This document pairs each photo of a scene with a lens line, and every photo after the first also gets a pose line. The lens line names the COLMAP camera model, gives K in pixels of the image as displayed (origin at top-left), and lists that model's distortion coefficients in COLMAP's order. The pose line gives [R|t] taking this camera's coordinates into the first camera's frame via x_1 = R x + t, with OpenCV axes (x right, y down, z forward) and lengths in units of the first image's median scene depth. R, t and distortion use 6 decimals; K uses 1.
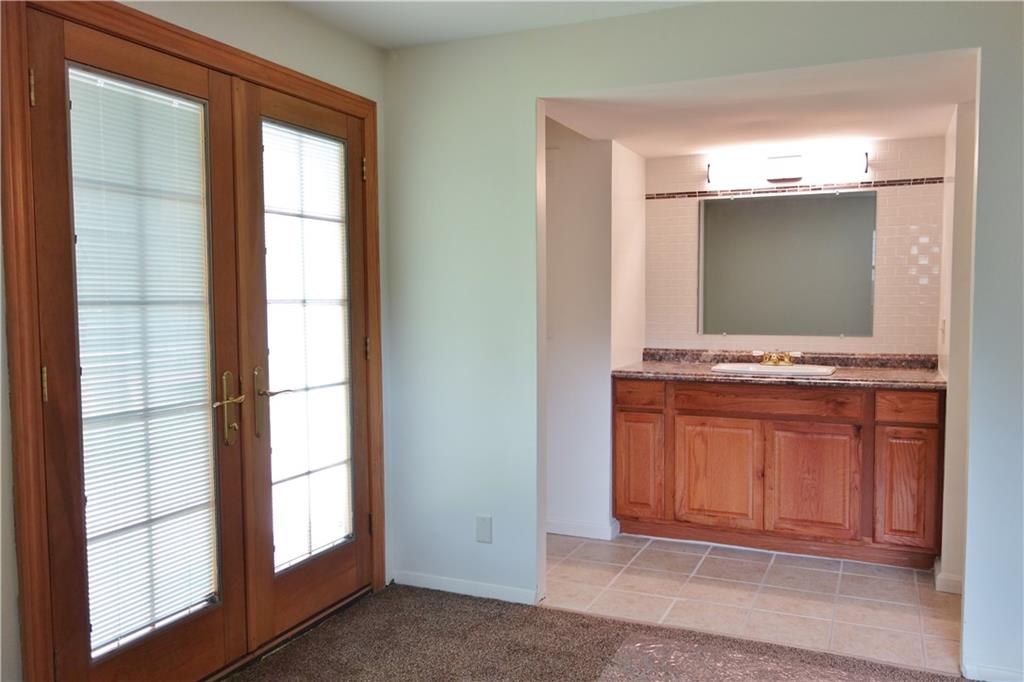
lens RADIAL K [[805.9, 0, 509.1], [0, 805.9, 342.0], [0, 0, 1]] dist [0.004489, -0.017251]
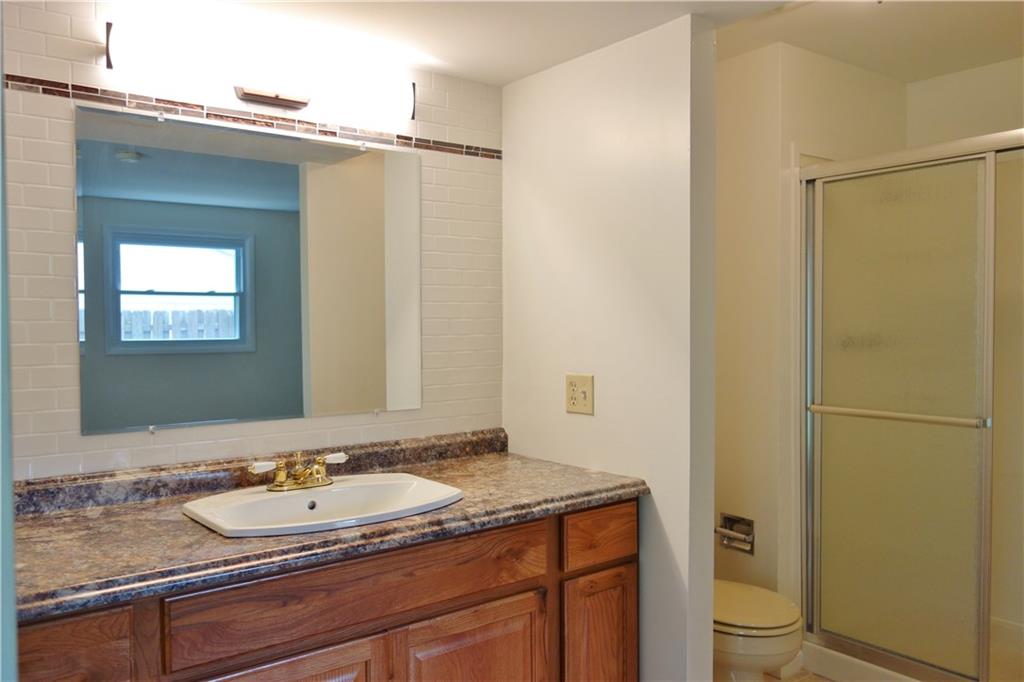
lens RADIAL K [[805.9, 0, 512.7], [0, 805.9, 343.9], [0, 0, 1]] dist [0.004489, -0.017251]
pose [[0.465396, -0.021492, 0.884842, -0.030340], [0.056176, 0.998407, -0.005296, -0.054038], [-0.883318, 0.052171, 0.465862, 0.800819]]
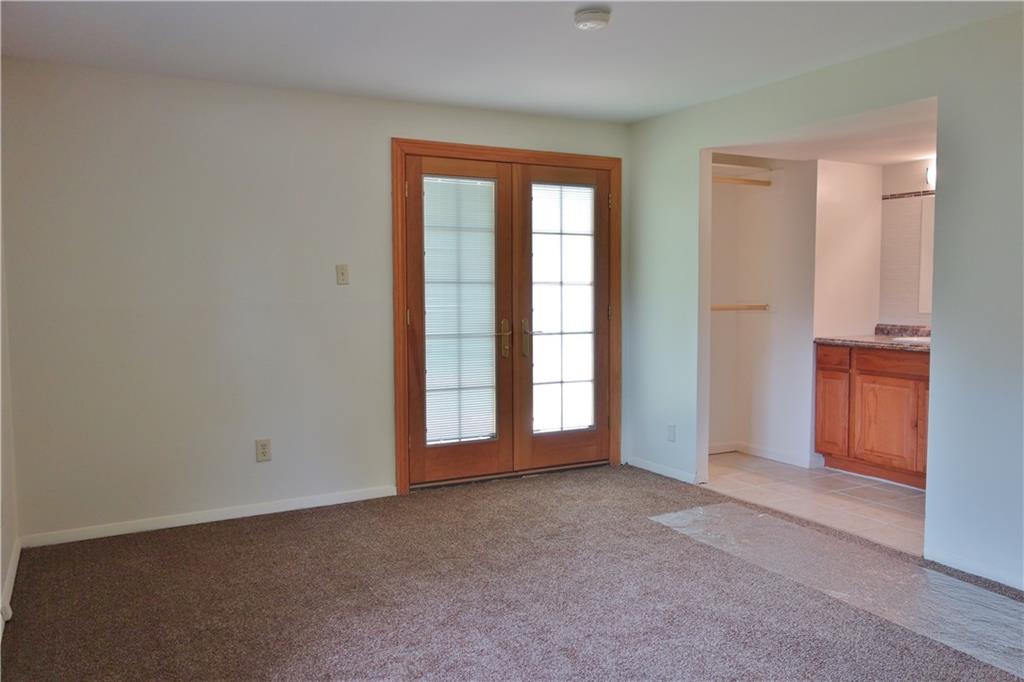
lens RADIAL K [[805.9, 0, 512.0], [0, 805.9, 339.1], [0, 0, 1]] dist [0.004489, -0.017251]
pose [[0.796307, 0.041528, -0.603466, 0.612635], [-0.035380, 0.999130, 0.022070, 0.030765], [0.603857, 0.003776, 0.797084, -0.381528]]
